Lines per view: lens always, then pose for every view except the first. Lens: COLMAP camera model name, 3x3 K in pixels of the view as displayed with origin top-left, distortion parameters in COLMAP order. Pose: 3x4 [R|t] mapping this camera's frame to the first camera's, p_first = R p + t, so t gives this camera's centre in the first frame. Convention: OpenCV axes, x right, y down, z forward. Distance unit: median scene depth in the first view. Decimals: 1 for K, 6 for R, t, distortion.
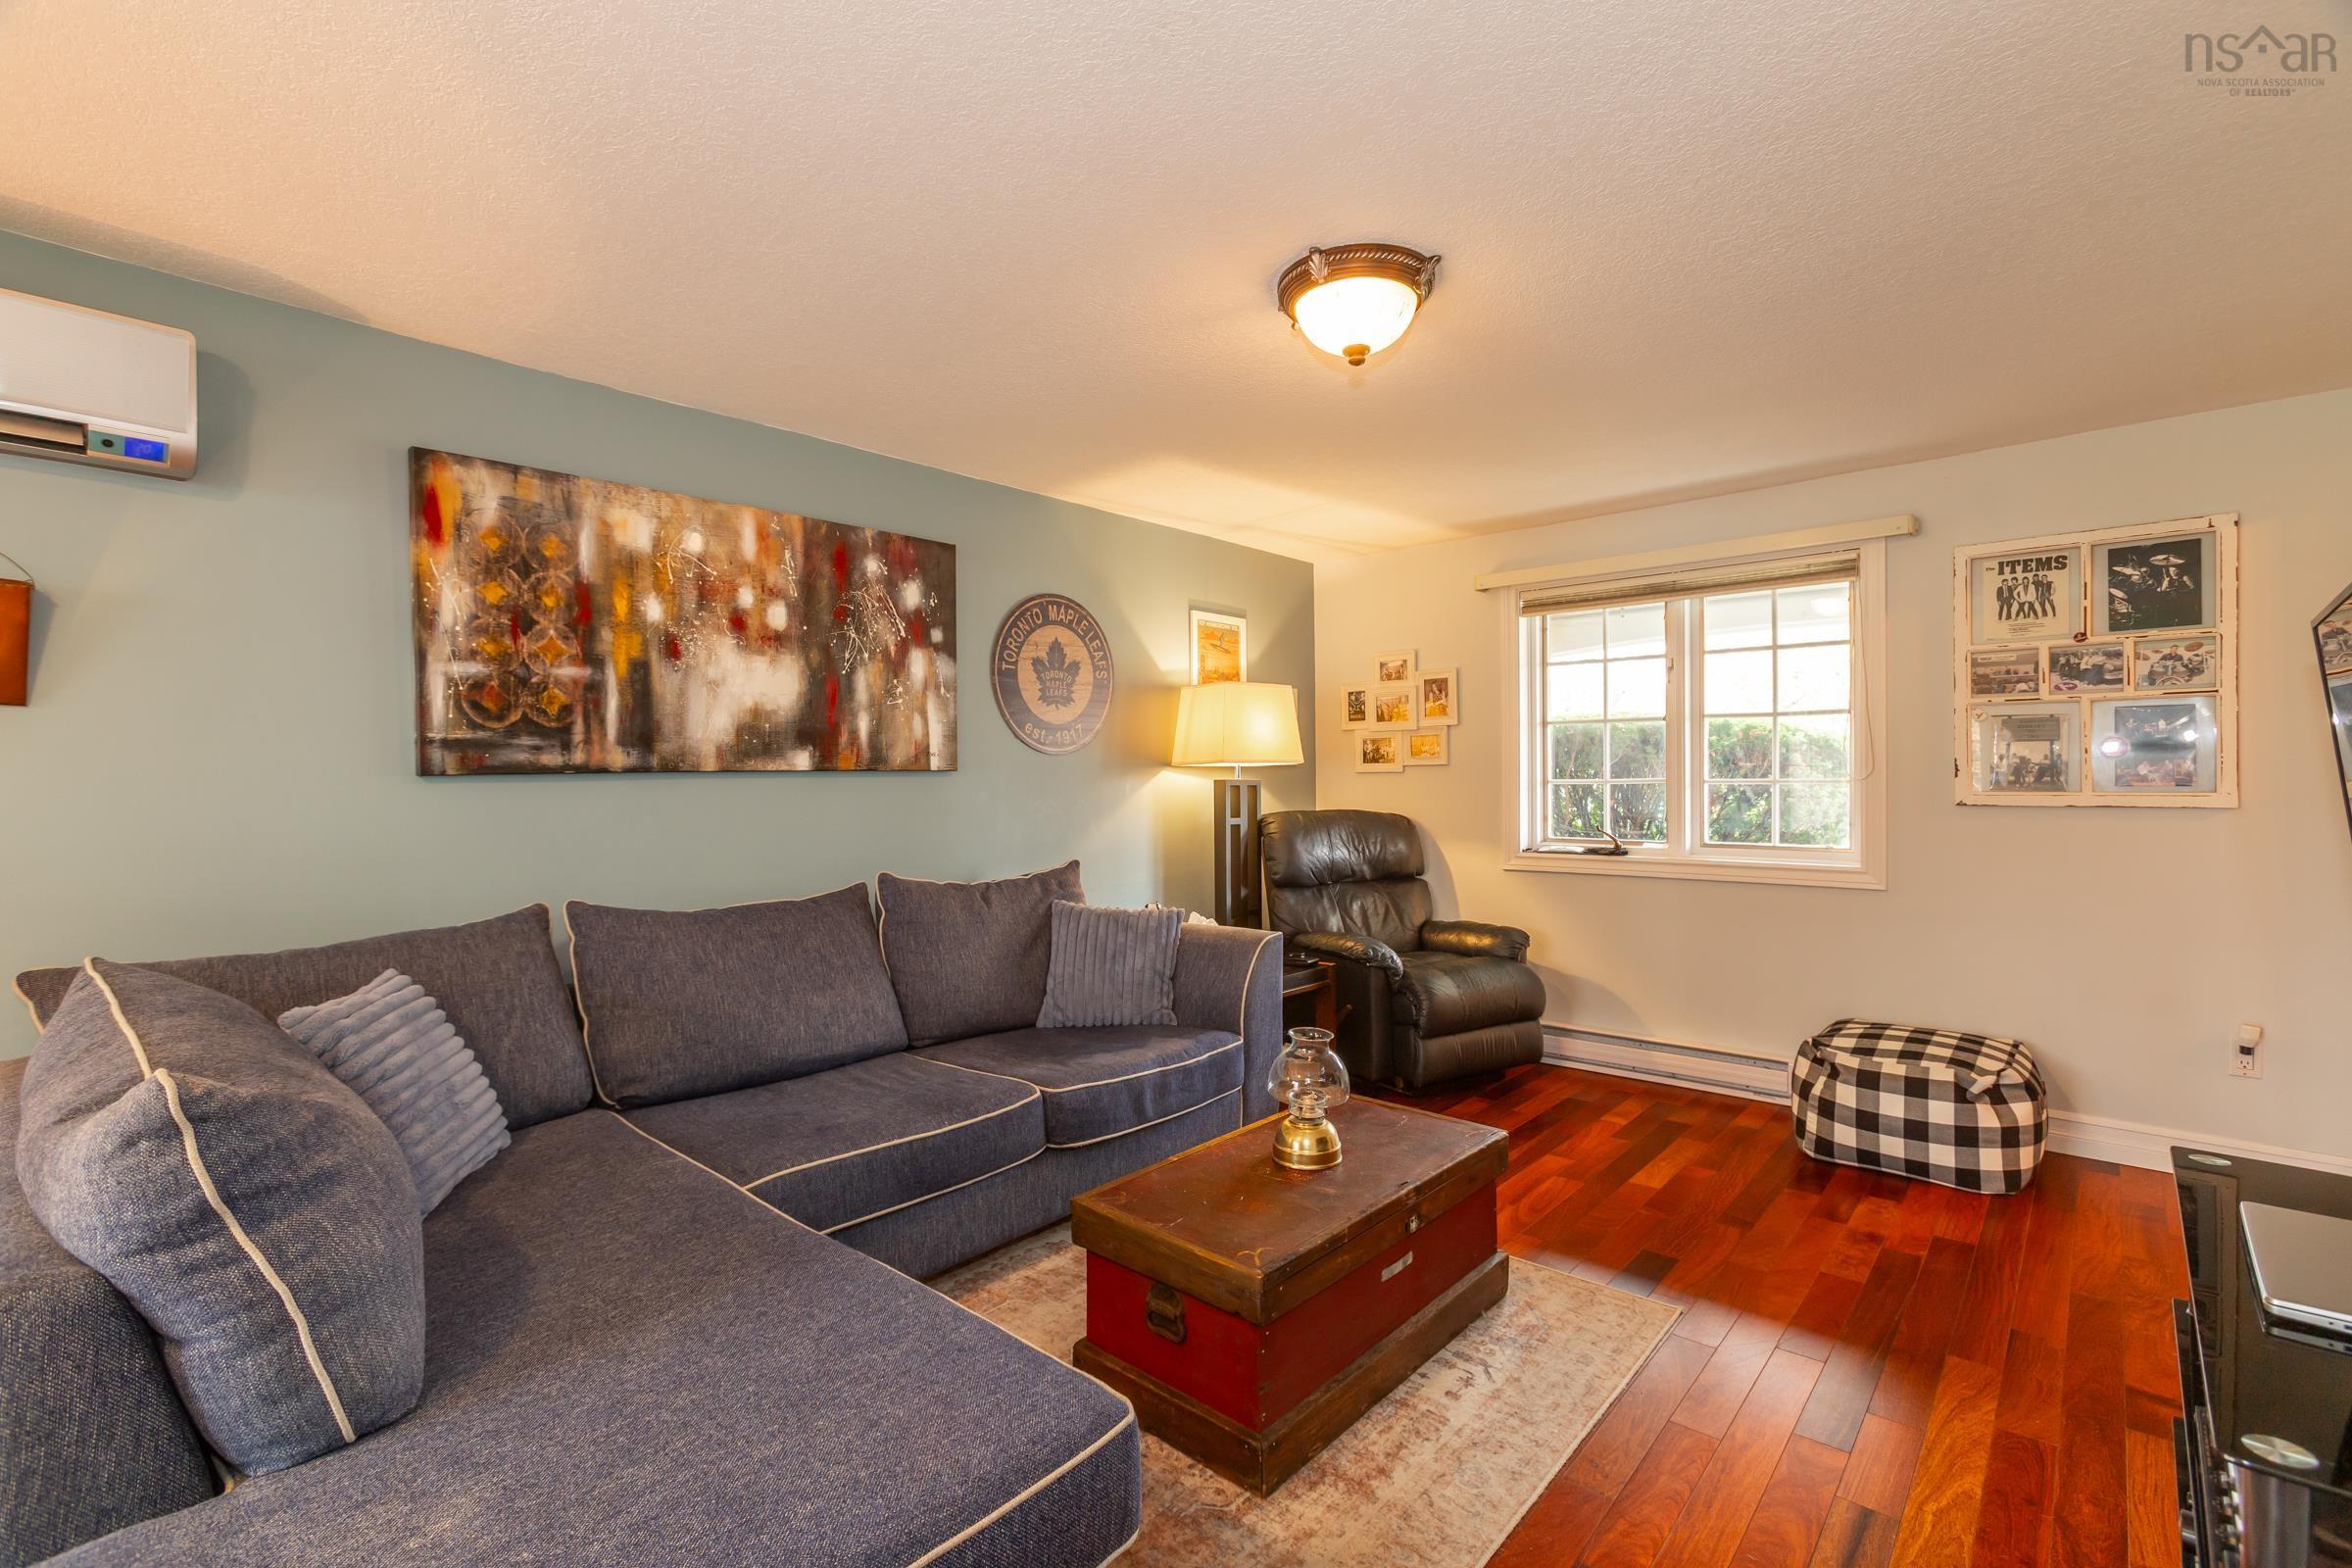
lens RADIAL K [[1049.2, 0, 1173.6], [0, 1049.2, 782.5], [0, 0, 1]] dist [-0.017391, 0.011456]
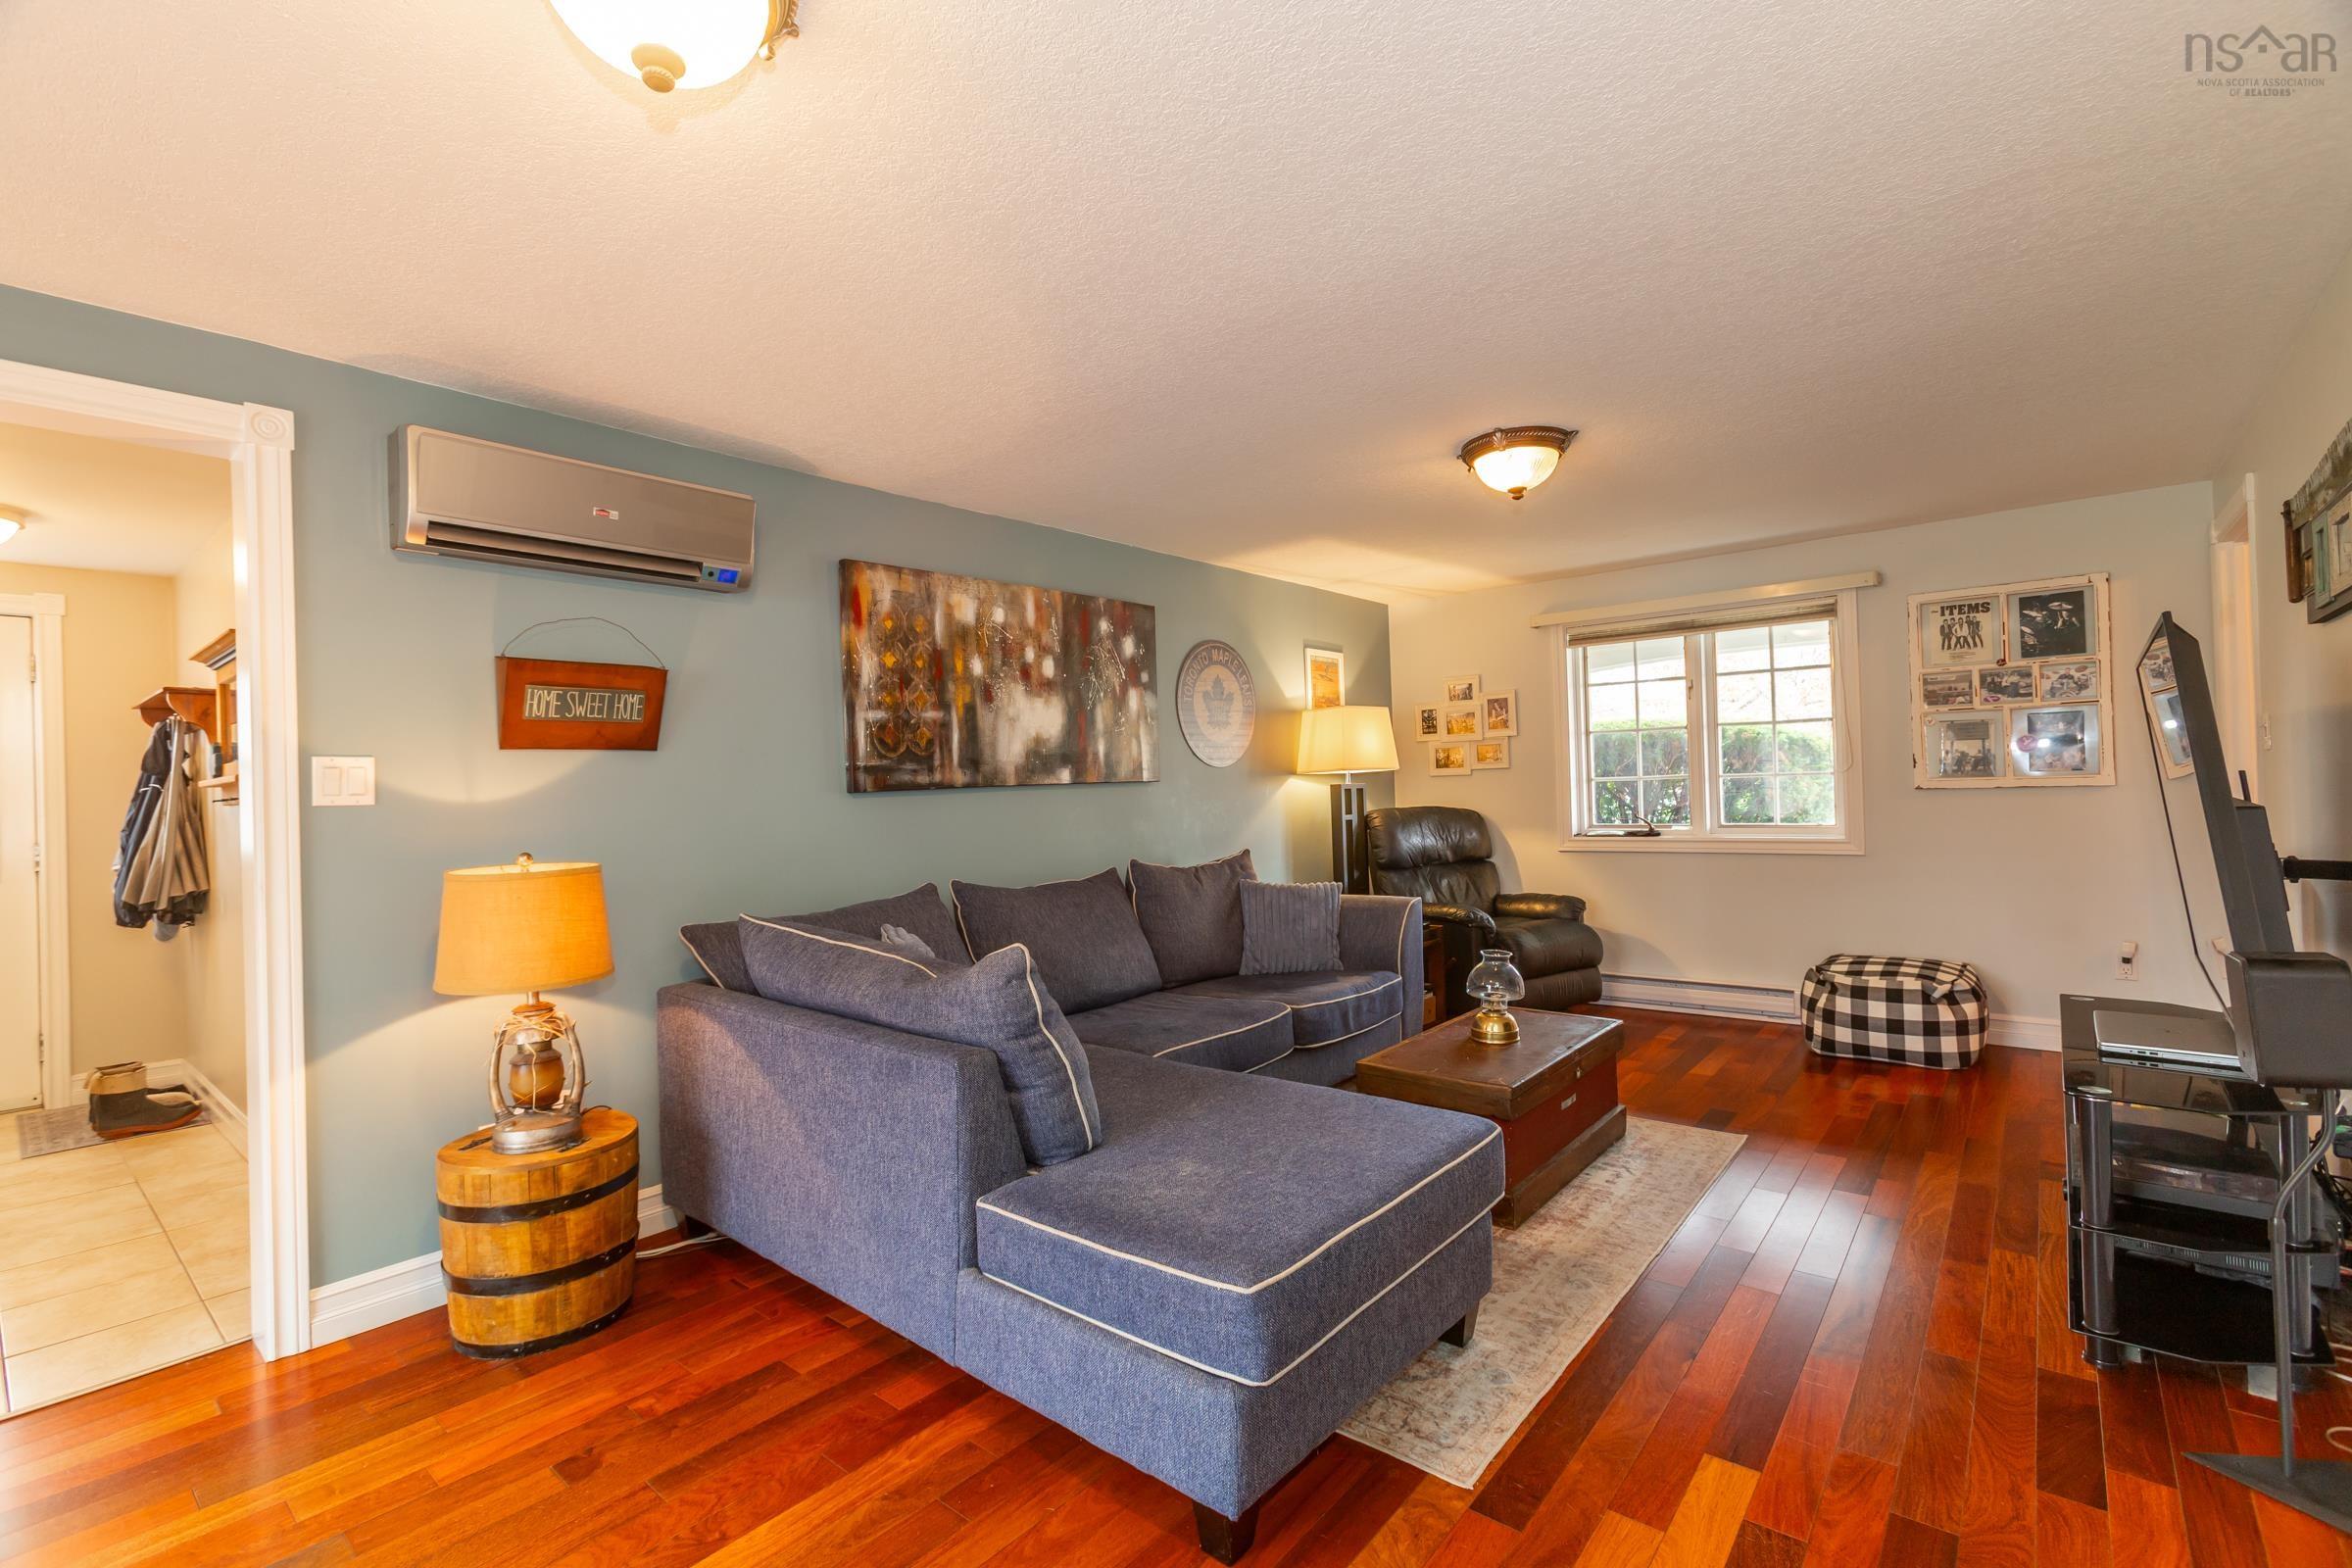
lens RADIAL K [[1049.2, 0, 1176.5], [0, 1049.2, 784.0], [0, 0, 1]] dist [-0.017391, 0.011456]
pose [[0.999043, -0.024199, 0.036423, -0.260657], [0.024488, 0.999672, -0.007512, 0.002345], [-0.036229, 0.008397, 0.999308, -0.322083]]
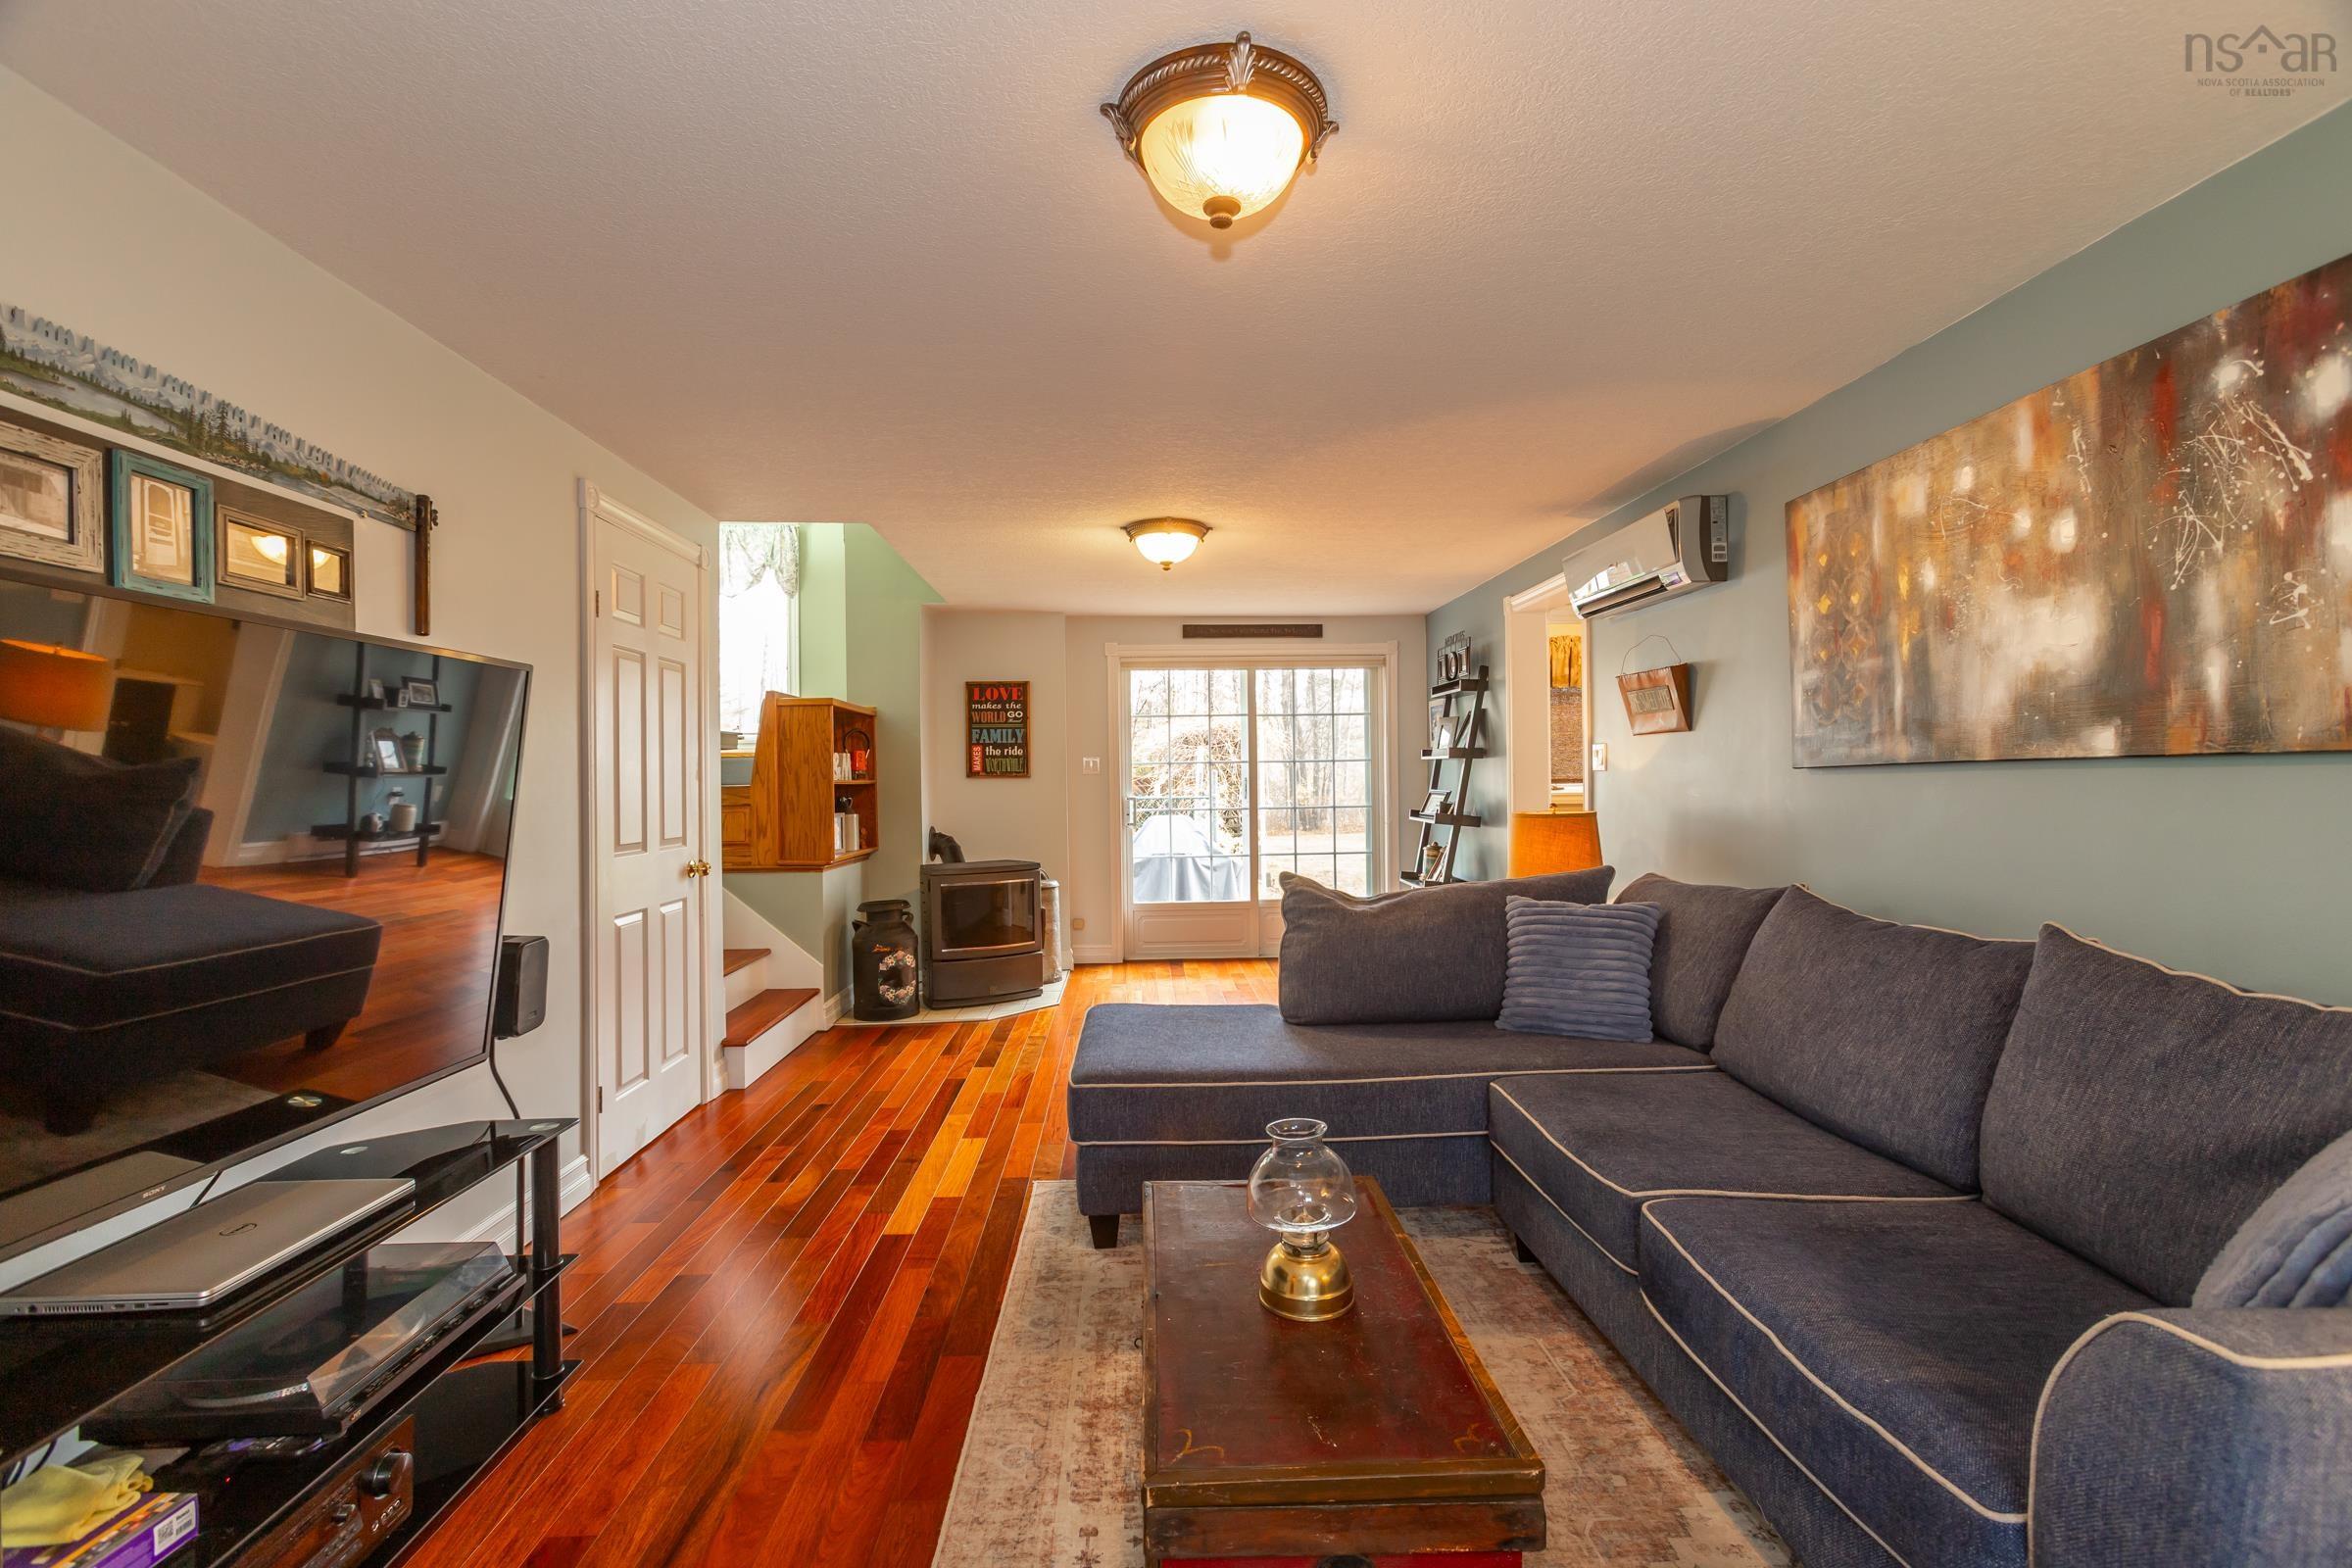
lens RADIAL K [[1049.2, 0, 1165.3], [0, 1049.2, 784.2], [0, 0, 1]] dist [-0.017391, 0.011456]
pose [[-0.721739, 0.019515, -0.691890, 0.505738], [0.013422, 0.999809, 0.014199, -0.011736], [0.692035, 0.000961, -0.721863, 1.054314]]
